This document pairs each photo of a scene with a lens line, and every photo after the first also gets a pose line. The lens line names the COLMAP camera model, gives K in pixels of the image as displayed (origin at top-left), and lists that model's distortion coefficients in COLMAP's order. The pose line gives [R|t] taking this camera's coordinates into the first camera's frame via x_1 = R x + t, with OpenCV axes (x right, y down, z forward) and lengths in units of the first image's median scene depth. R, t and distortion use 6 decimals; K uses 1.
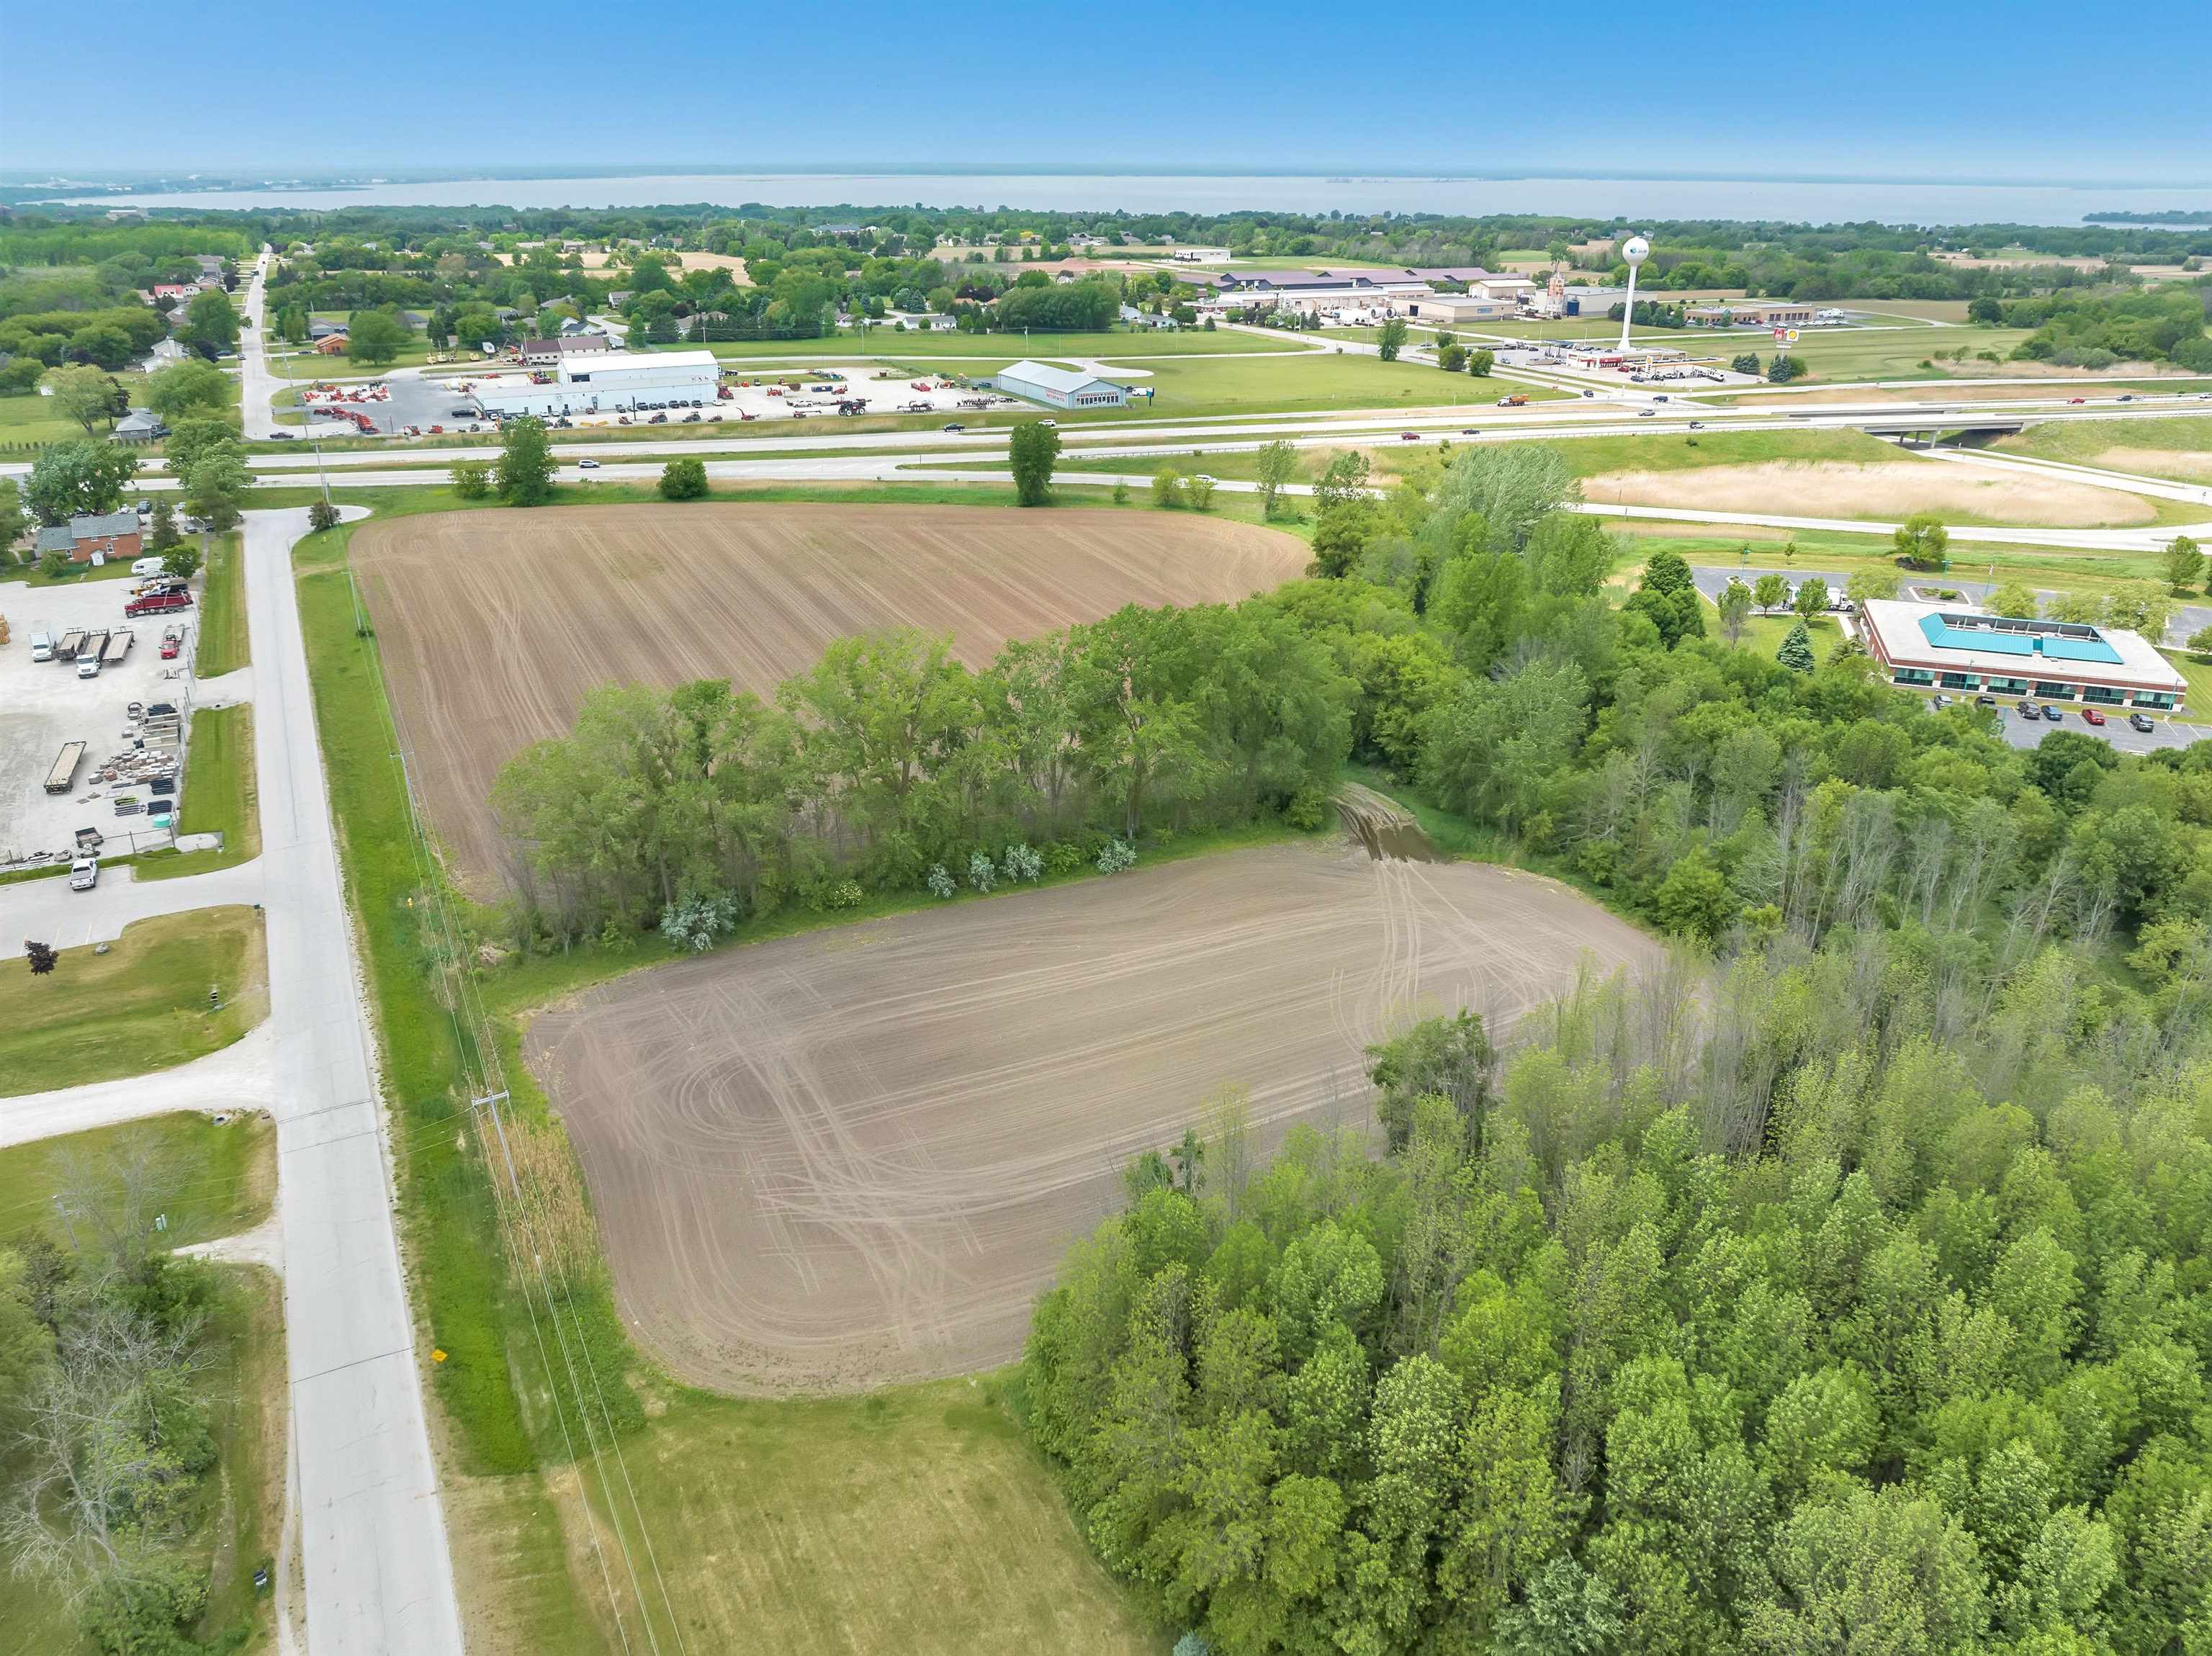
lens RADIAL K [[1561.2, 0, 1106.0], [0, 1561.2, 828.0], [0, 0, 1]] dist [-0.037366, 0.000834]
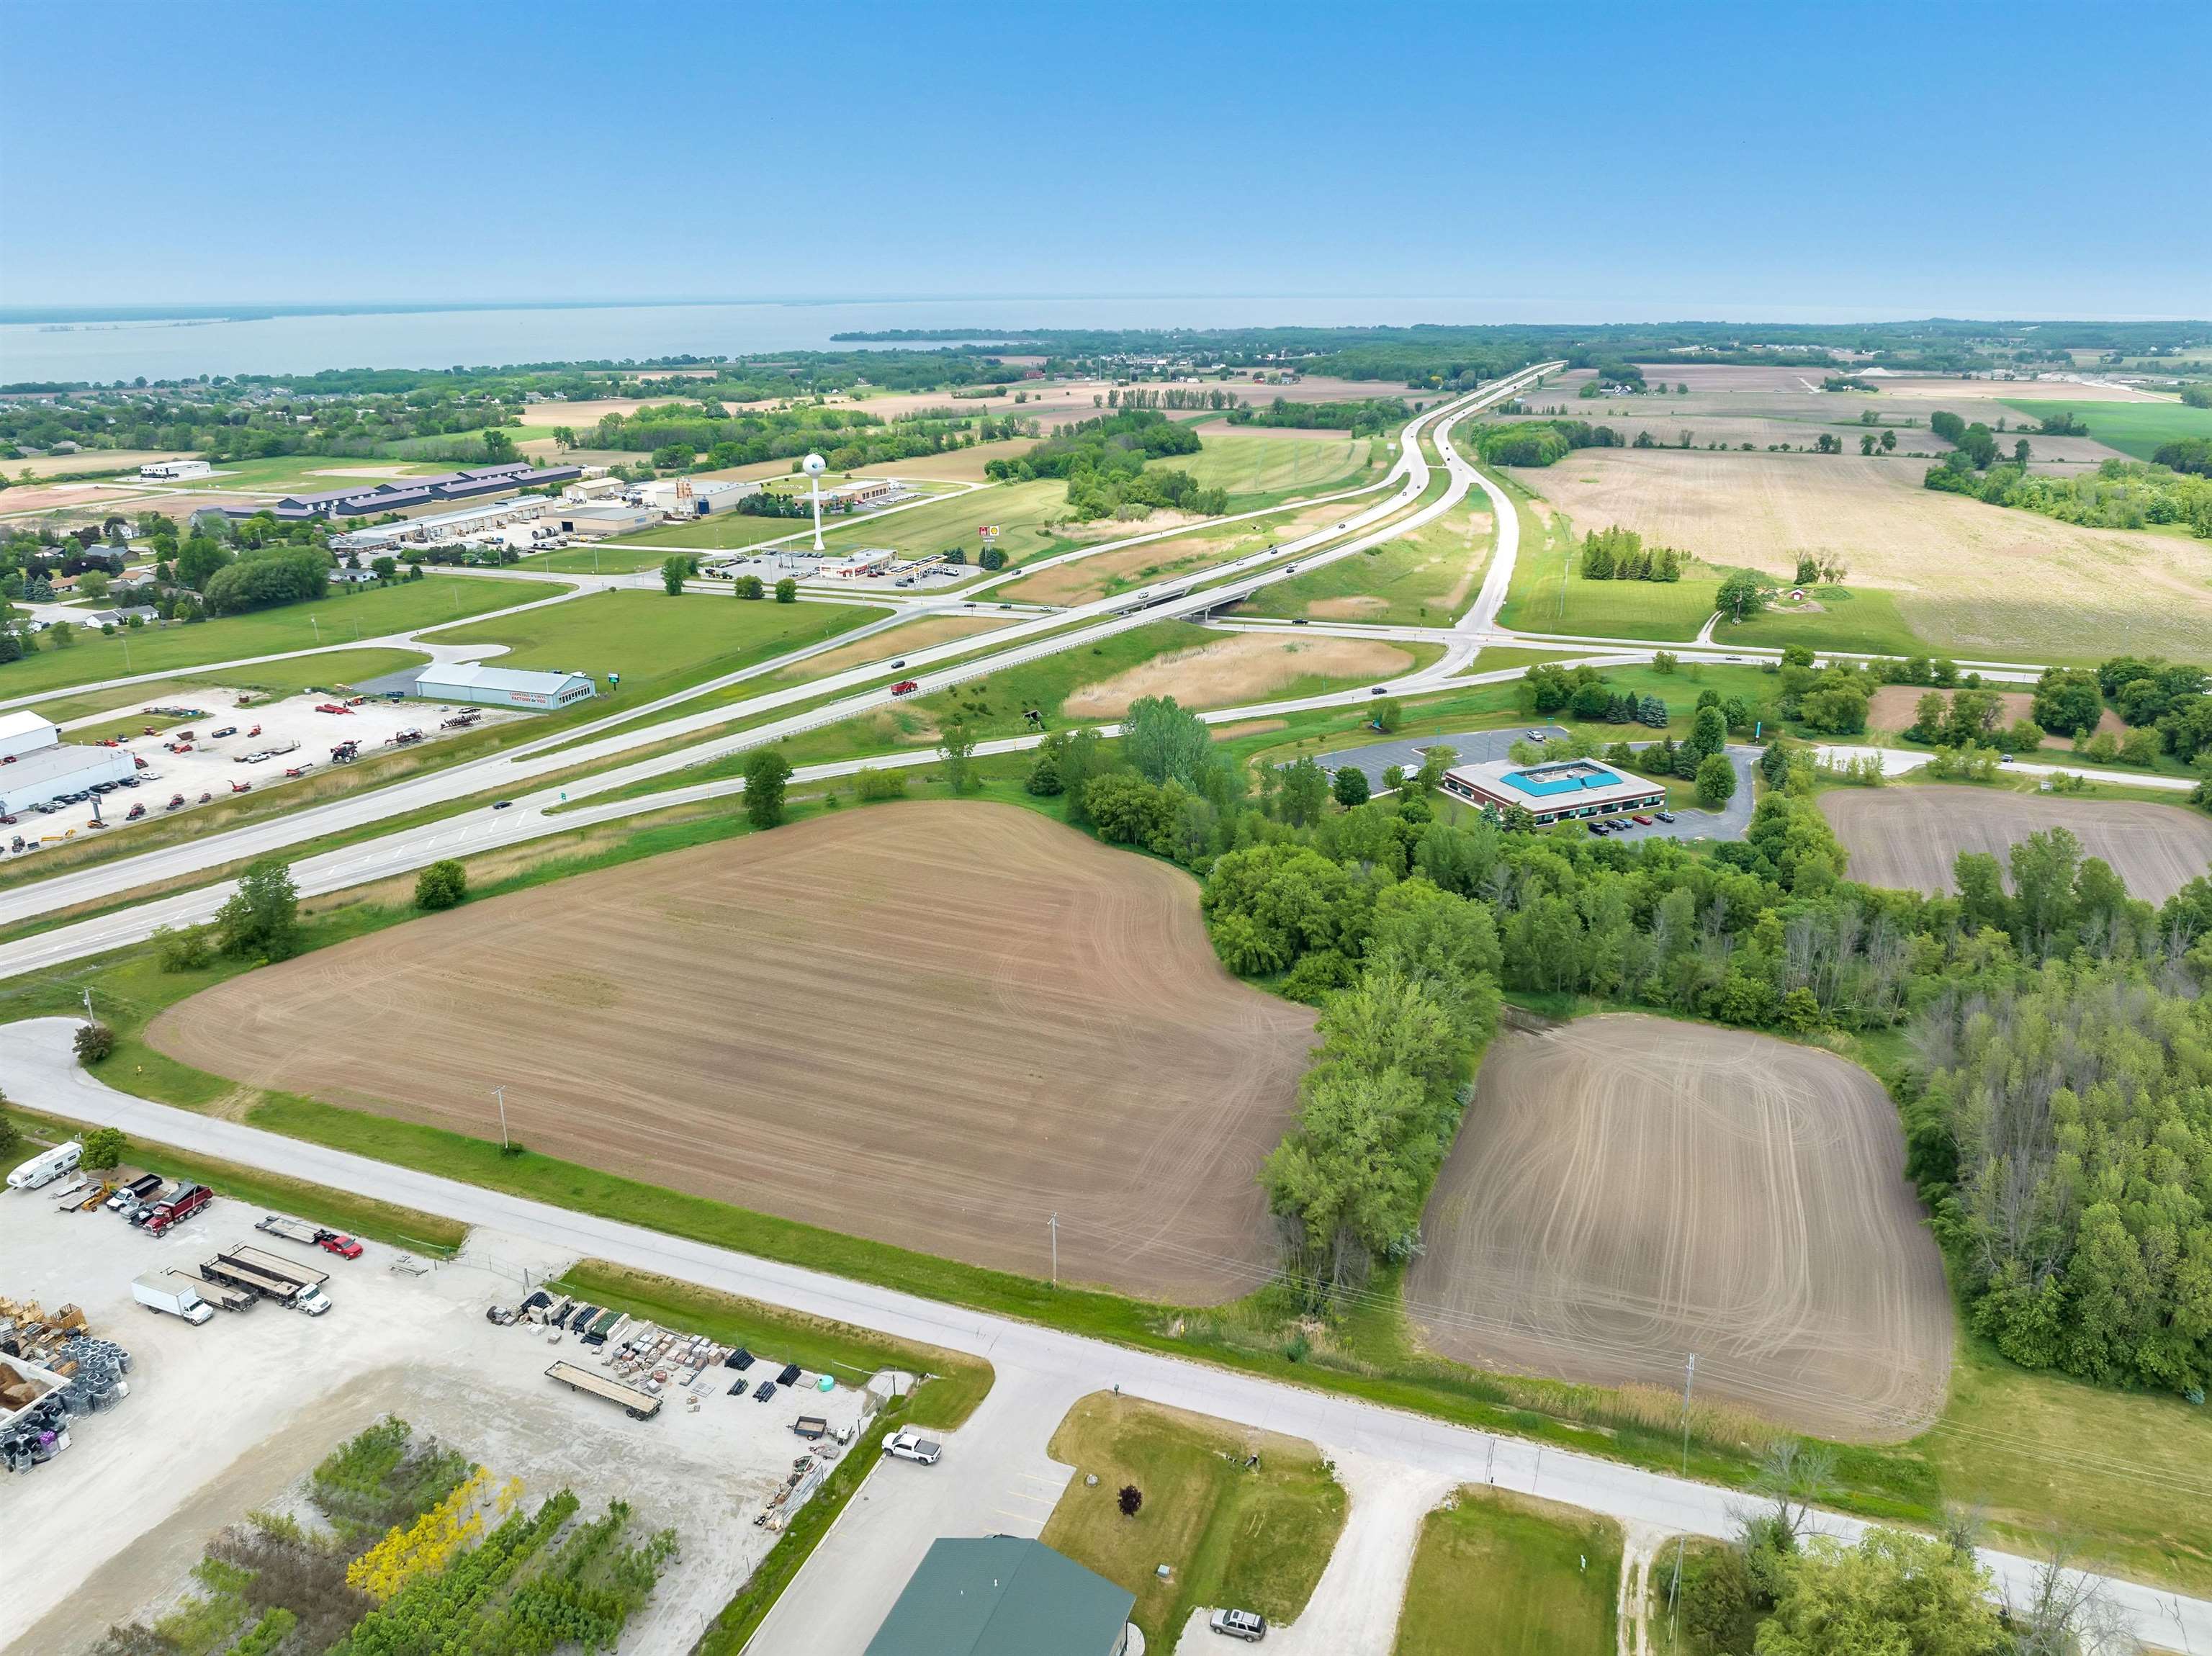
lens RADIAL K [[1561.2, 0, 1106.0], [0, 1561.2, 828.0], [0, 0, 1]] dist [-0.037366, 0.000834]
pose [[0.741248, -0.227949, 0.631340, -0.594560], [0.271928, 0.961909, 0.028037, -0.188178], [-0.613683, 0.150897, 0.774999, 0.039426]]
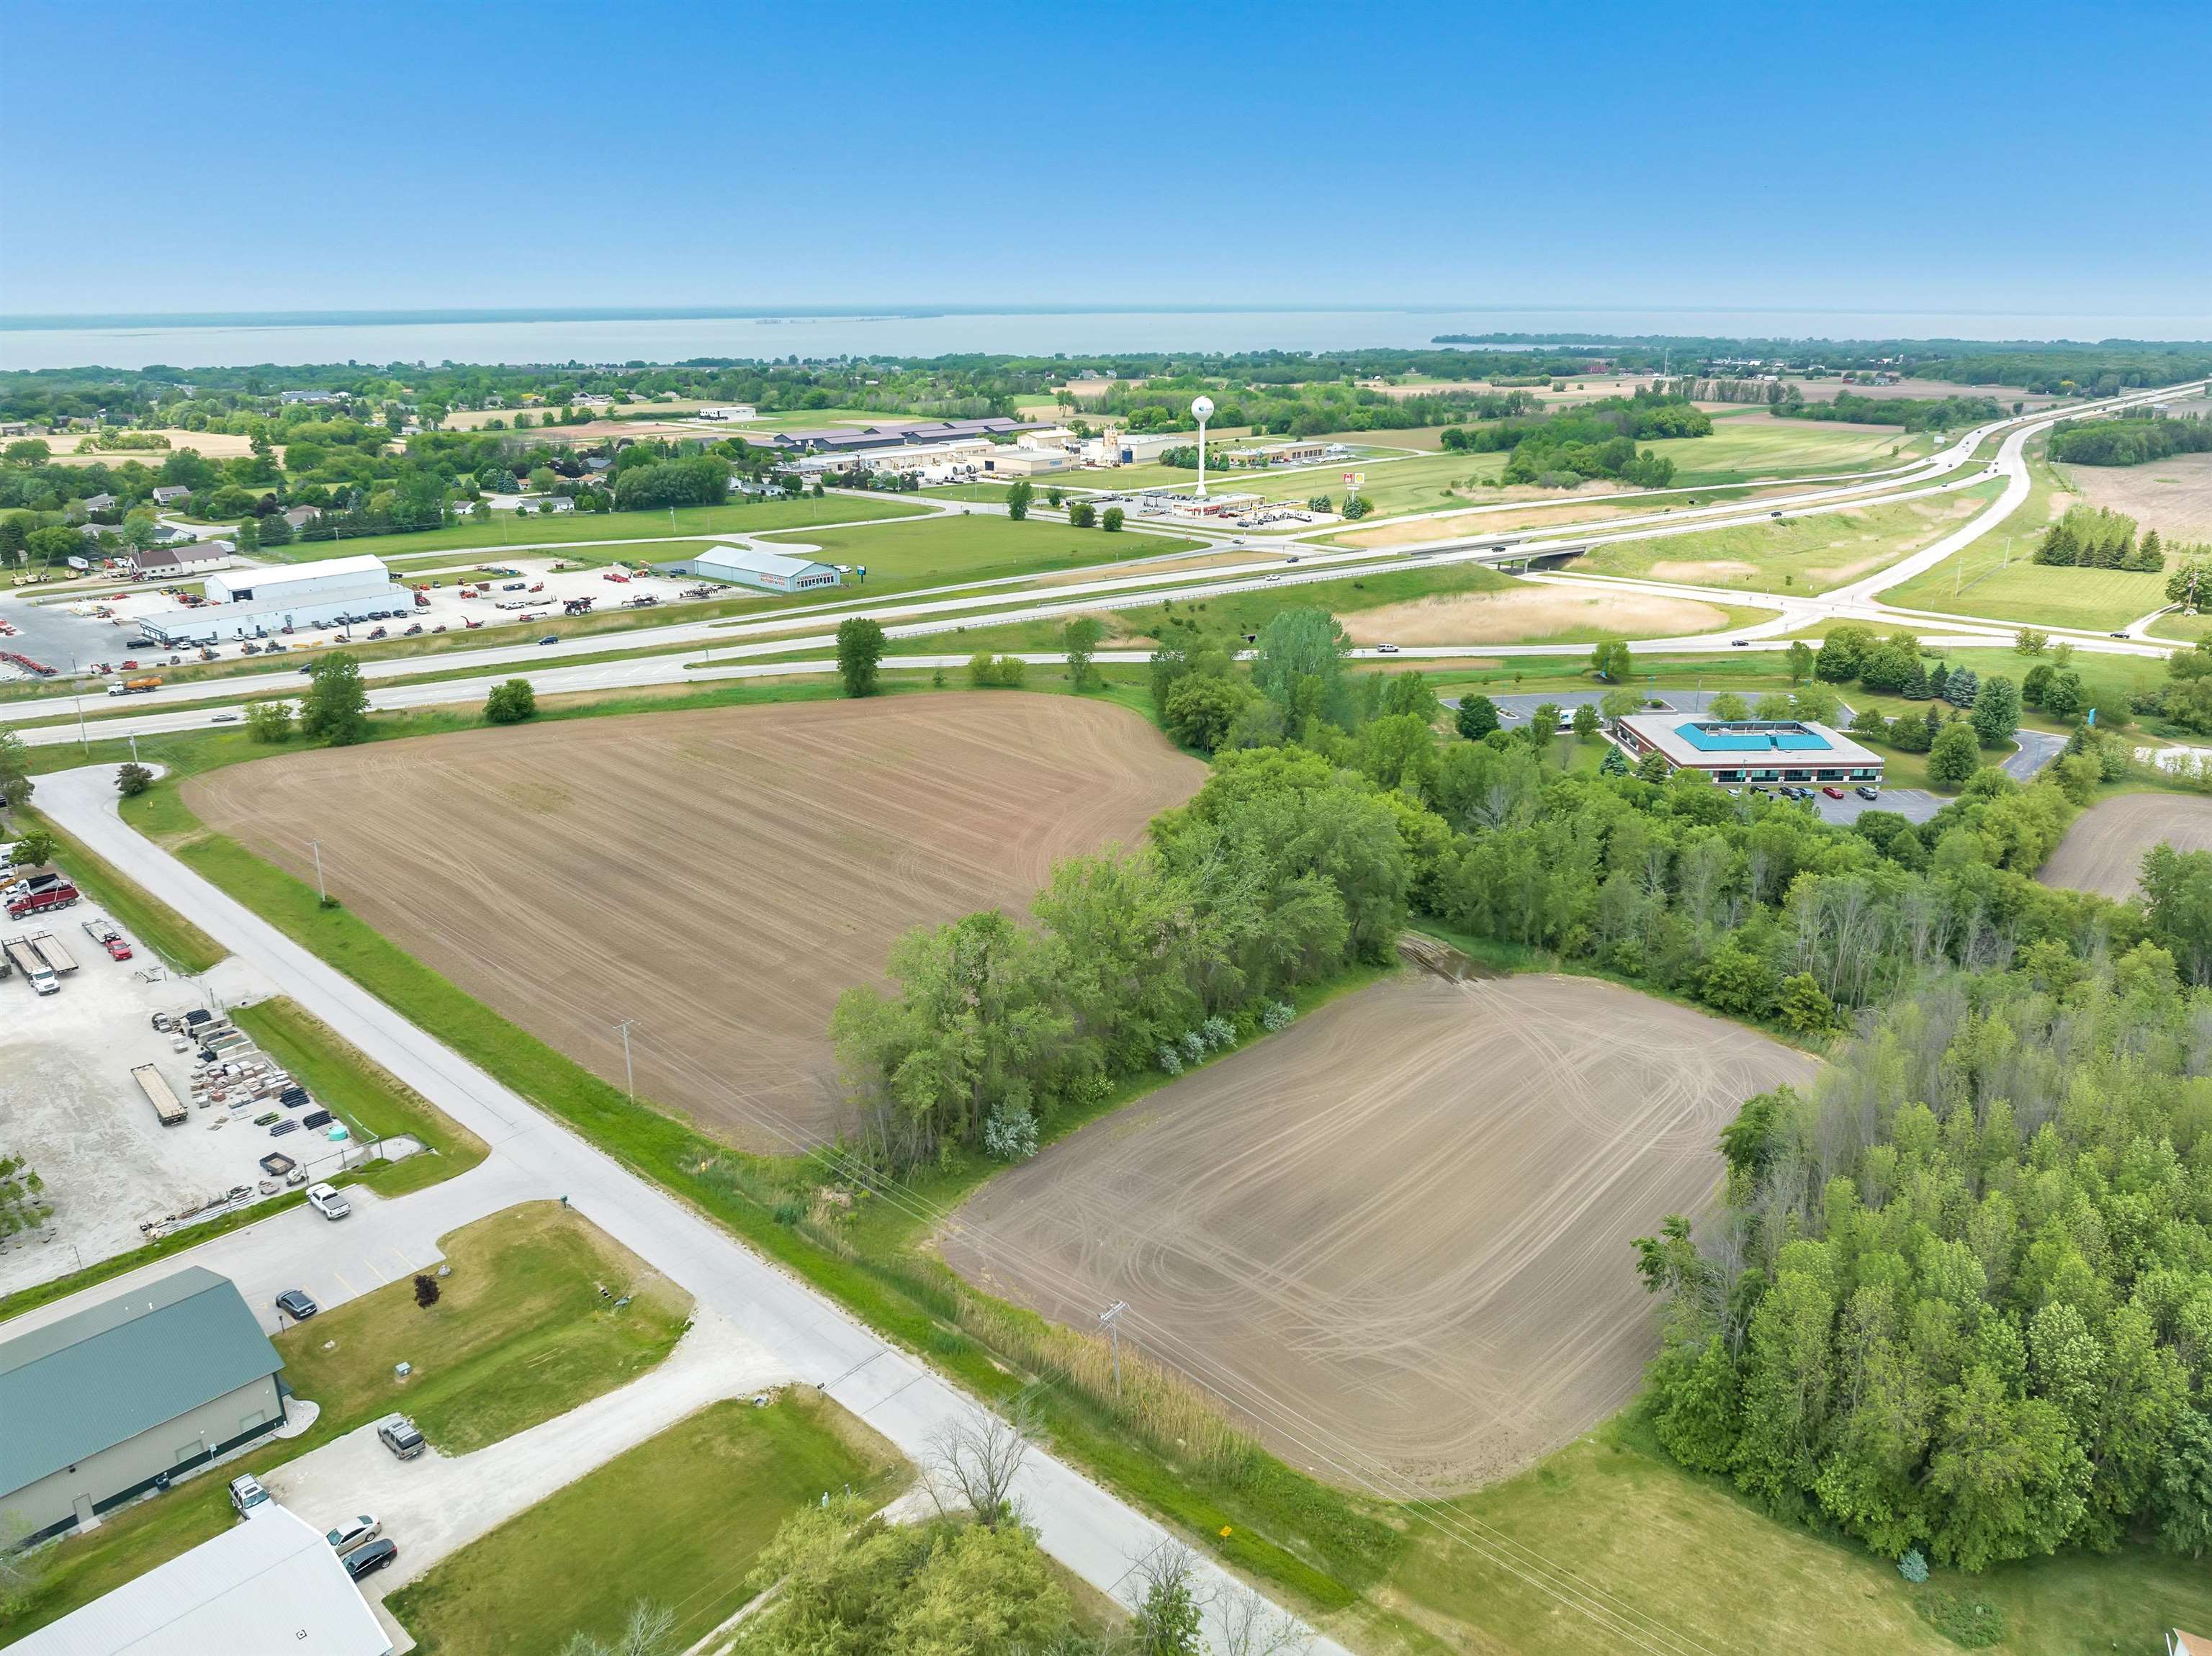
lens RADIAL K [[1561.2, 0, 1106.0], [0, 1561.2, 828.0], [0, 0, 1]] dist [-0.037366, 0.000834]
pose [[0.939140, -0.117561, 0.322792, -0.262541], [0.142516, 0.988279, -0.054708, -0.041102], [-0.312577, 0.097381, 0.944888, -0.039379]]
